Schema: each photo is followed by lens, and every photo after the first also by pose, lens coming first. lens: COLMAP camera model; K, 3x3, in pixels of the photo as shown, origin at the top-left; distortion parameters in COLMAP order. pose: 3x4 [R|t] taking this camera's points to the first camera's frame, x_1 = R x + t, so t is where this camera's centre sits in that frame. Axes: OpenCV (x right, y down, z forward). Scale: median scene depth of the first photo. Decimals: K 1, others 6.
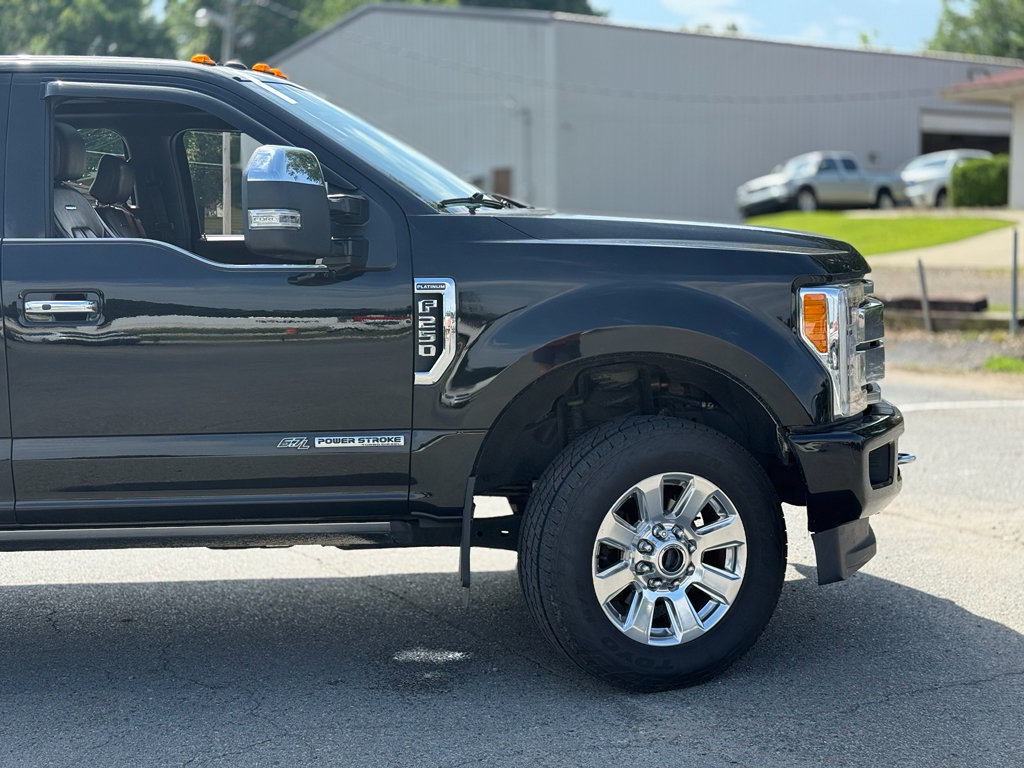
lens RADIAL K [[1506.1, 0, 512.2], [0, 1506.1, 387.9], [0, 0, 1]] dist [0.130070, 0.000000]
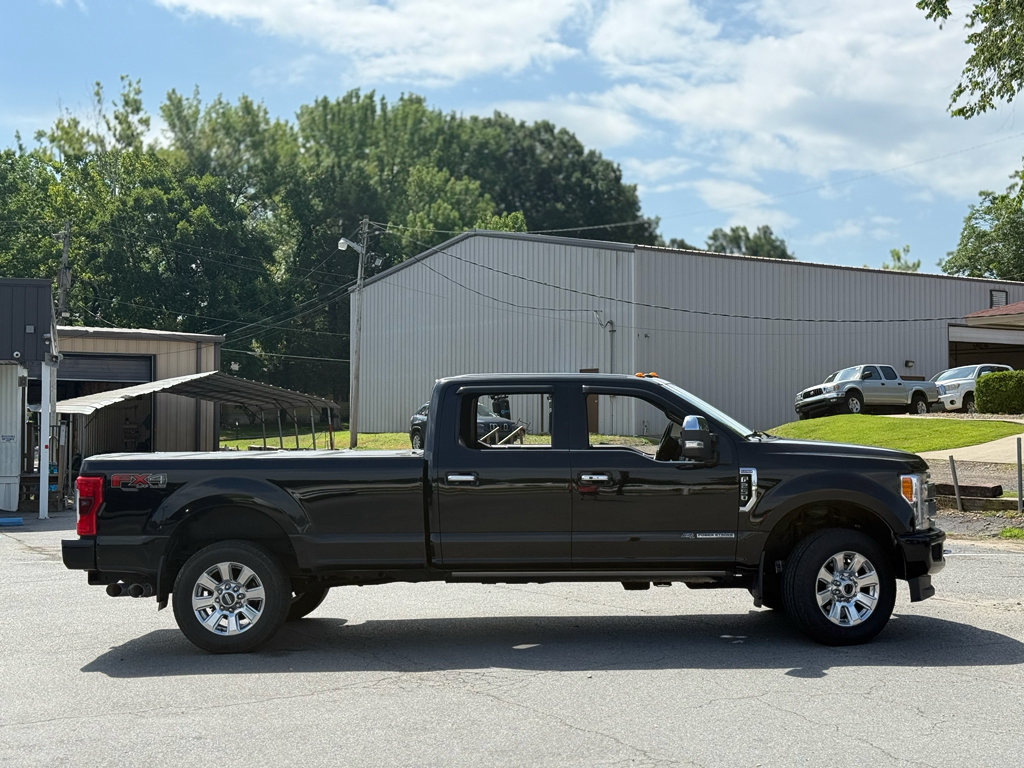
lens RADIAL K [[1506.1, 0, 513.1], [0, 1506.1, 379.2], [0, 0, 1]] dist [0.130070, 0.000000]
pose [[0.999714, 0.012988, -0.020087, -0.362252], [-0.015428, 0.991840, -0.126552, 0.093830], [0.018280, 0.126826, 0.991757, -1.360850]]
